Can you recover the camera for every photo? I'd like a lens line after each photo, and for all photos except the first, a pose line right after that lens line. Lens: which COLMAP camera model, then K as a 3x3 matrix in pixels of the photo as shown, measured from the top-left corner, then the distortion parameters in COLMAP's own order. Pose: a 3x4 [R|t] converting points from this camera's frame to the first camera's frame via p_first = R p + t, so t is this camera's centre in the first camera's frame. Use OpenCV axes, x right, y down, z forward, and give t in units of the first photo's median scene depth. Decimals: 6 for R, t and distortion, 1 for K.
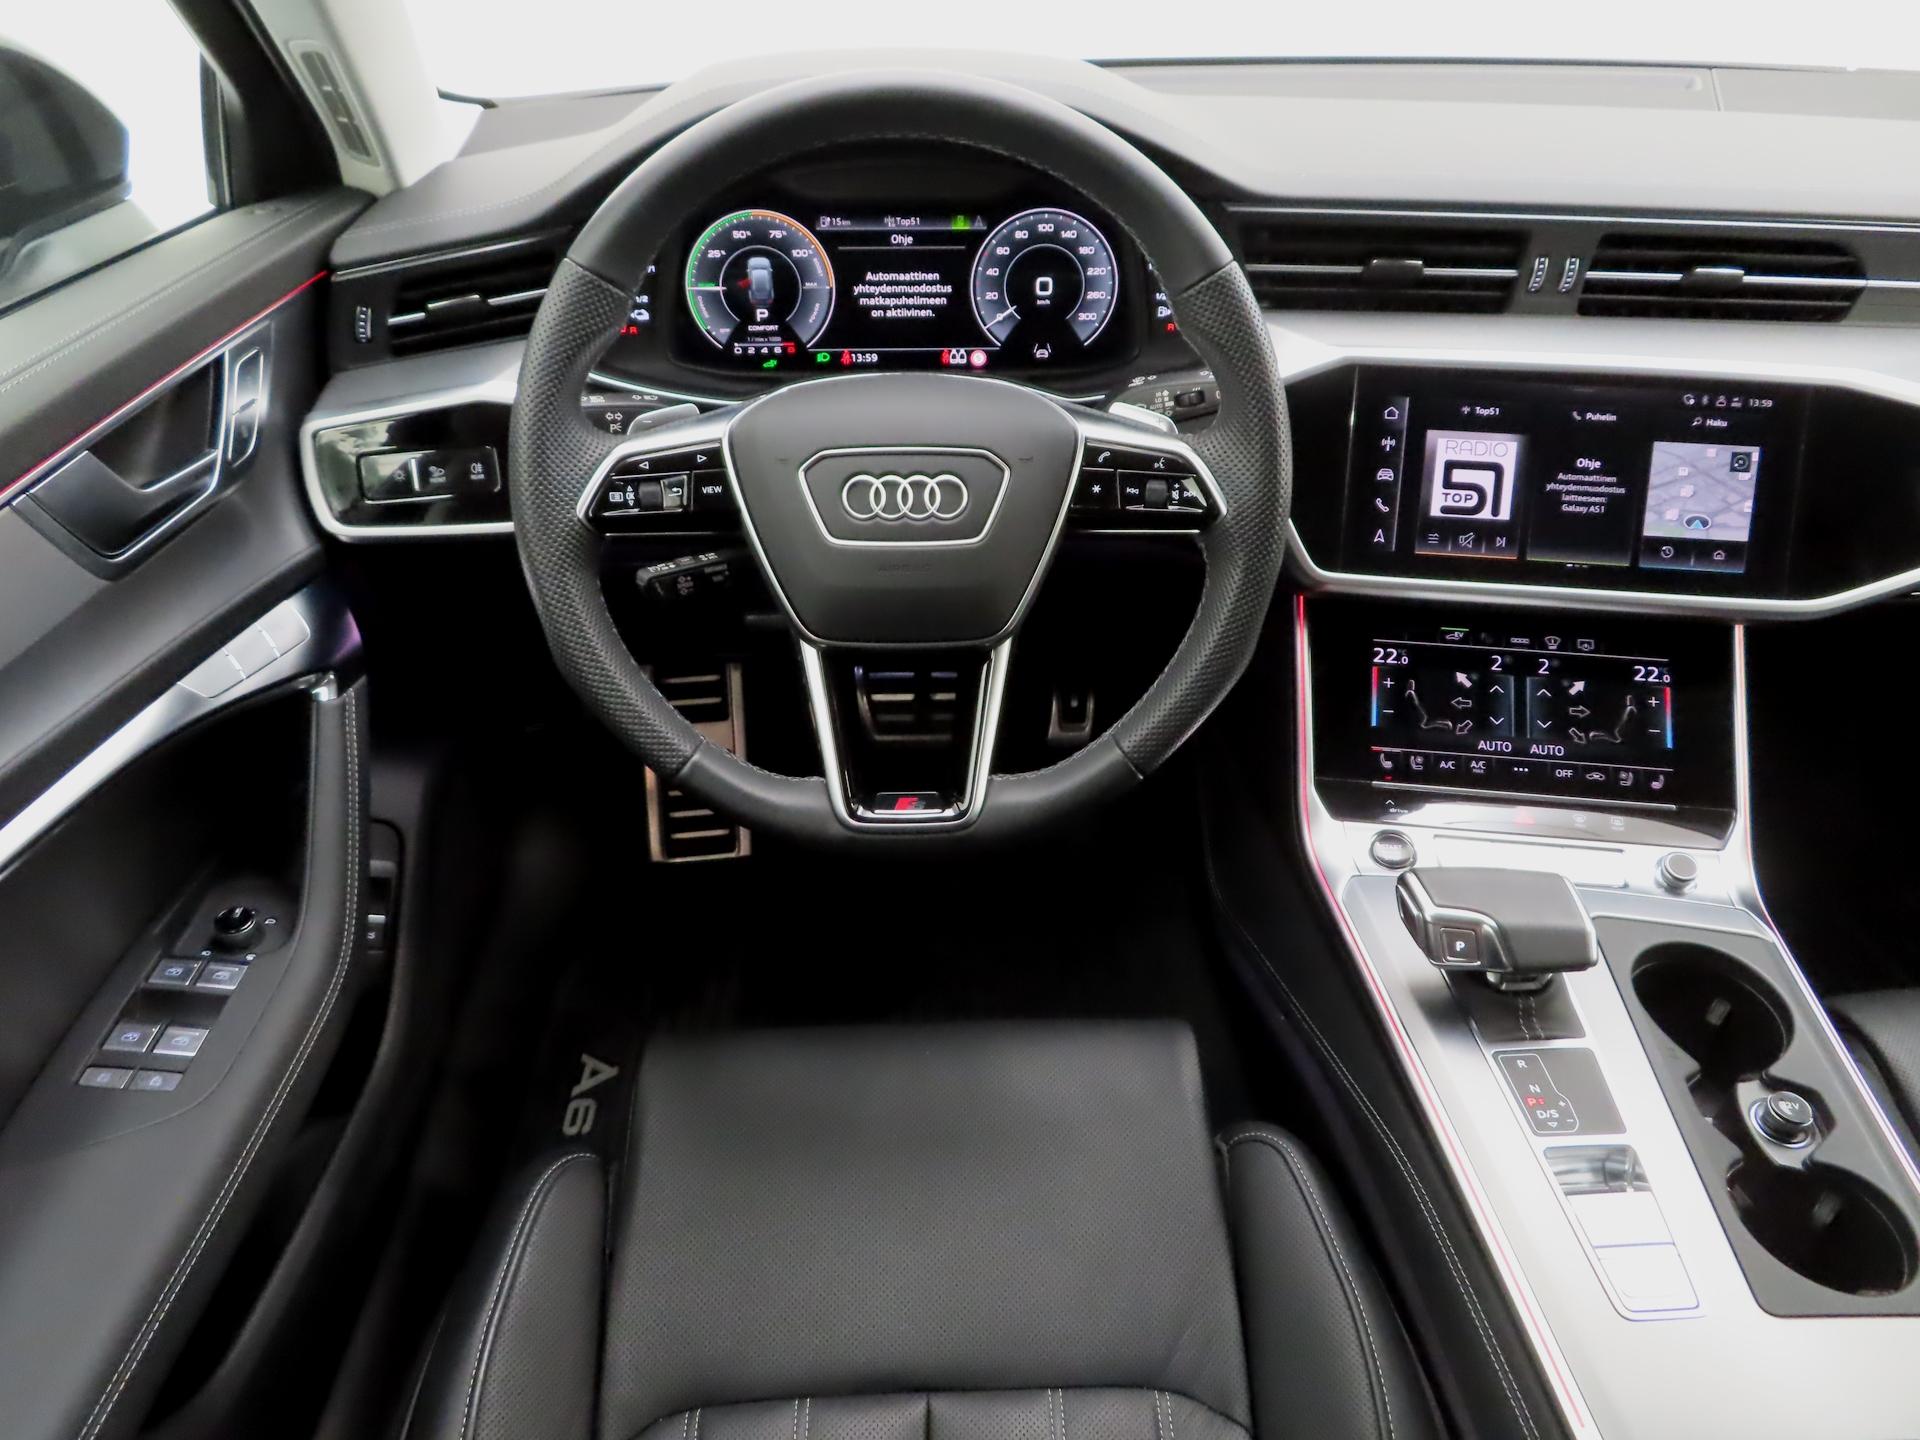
lens RADIAL K [[1354.5, 0, 960.1], [0, 1354.5, 723.8], [0, 0, 1]] dist [-0.007304, 0.007607]
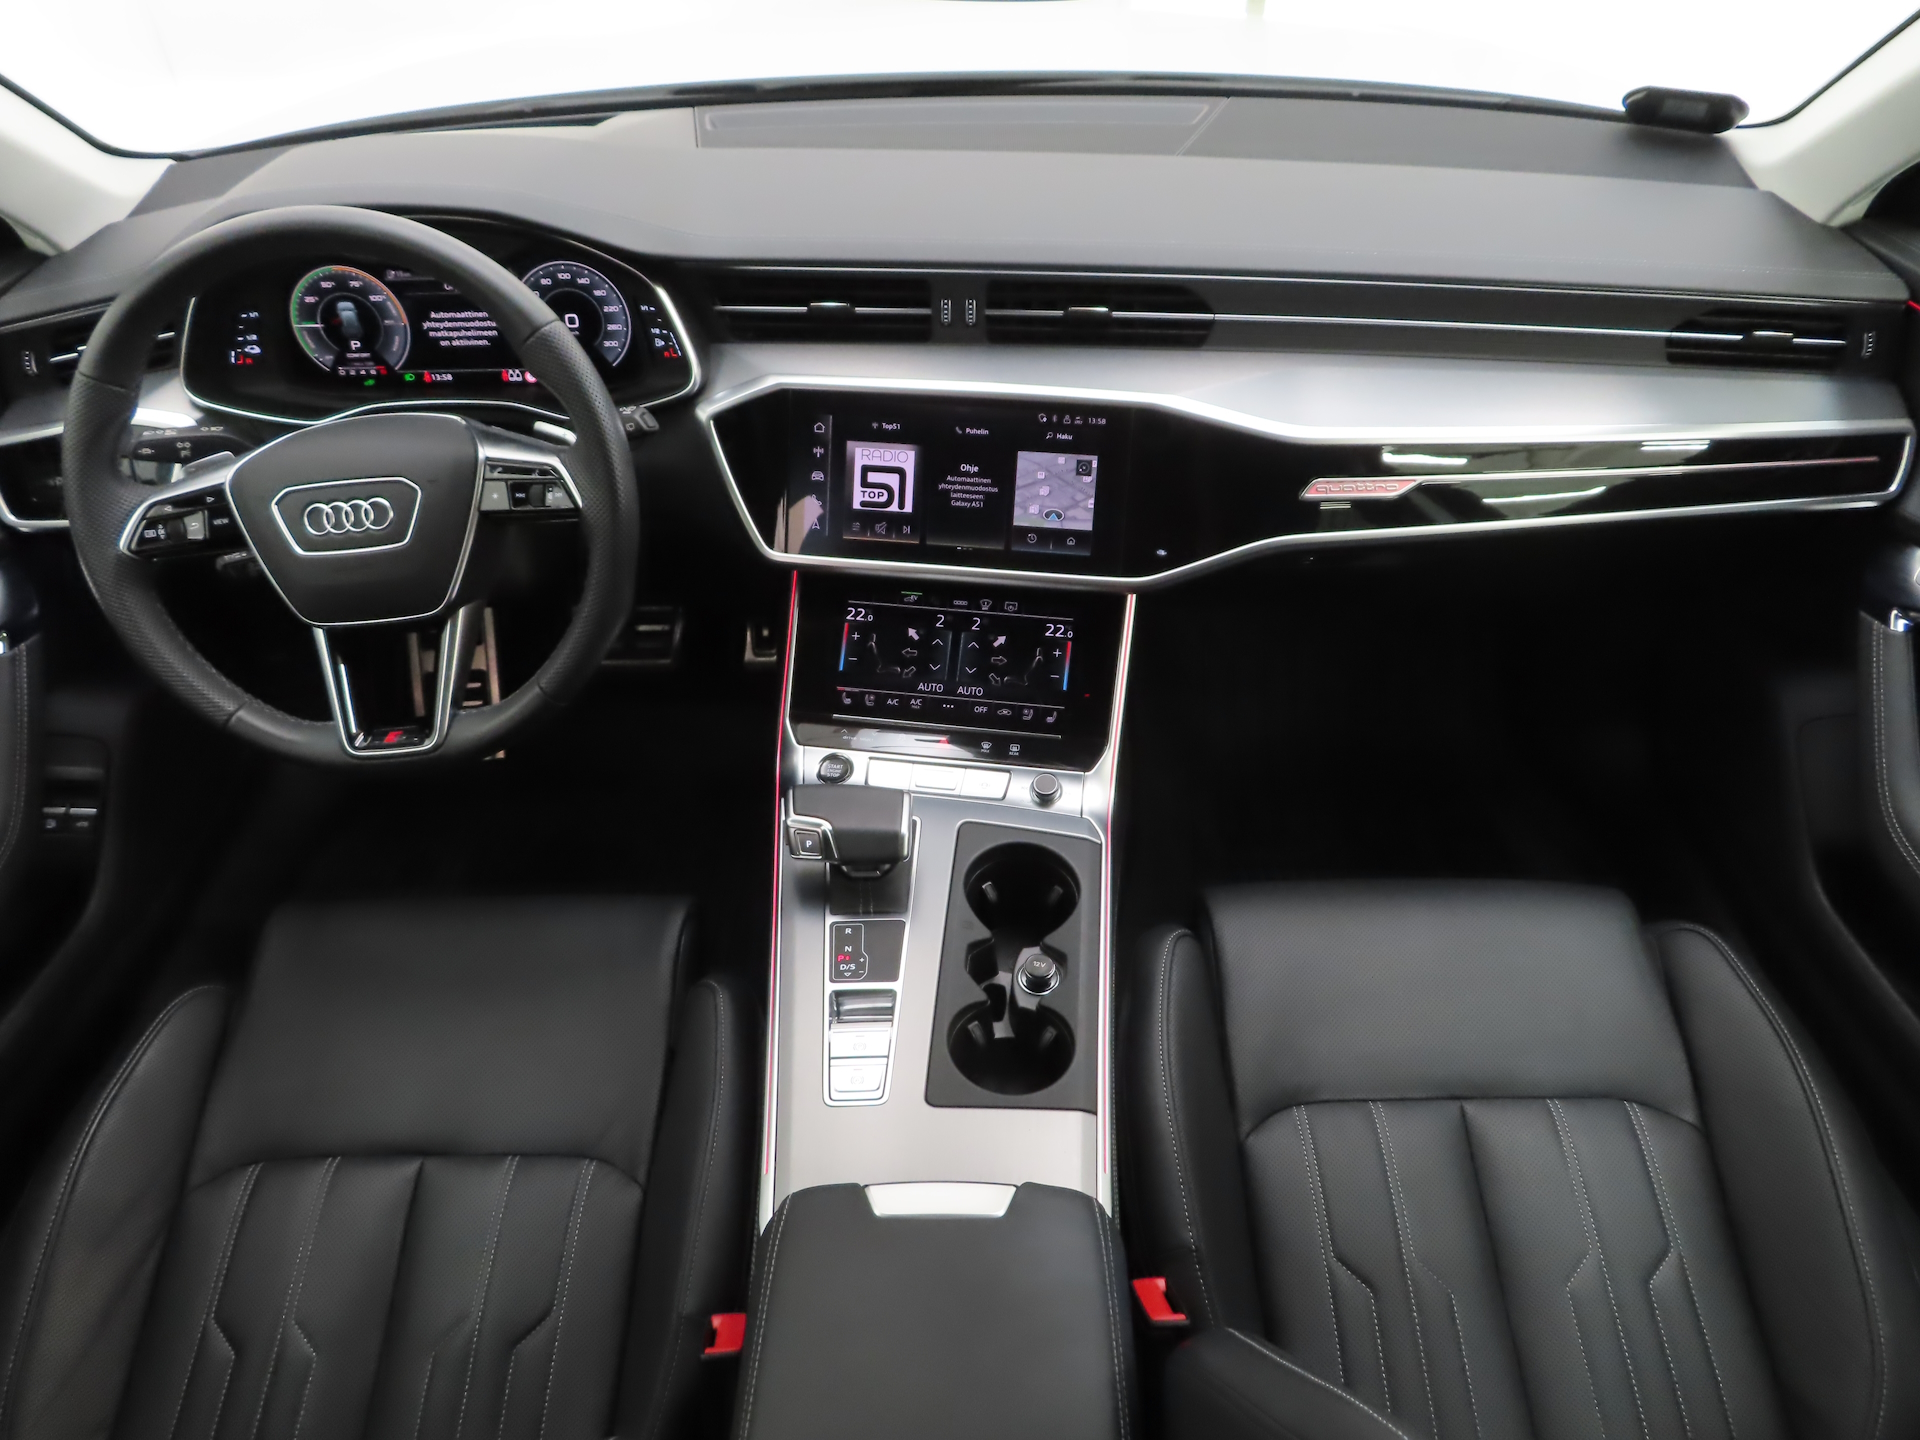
lens RADIAL K [[1354.5, 0, 959.3], [0, 1354.5, 718.0], [0, 0, 1]] dist [-0.007304, 0.007607]
pose [[0.998672, 0.007824, -0.050929, 0.504108], [-0.003705, 0.996751, 0.080461, -0.059097], [0.051393, -0.080165, 0.995456, -0.273296]]
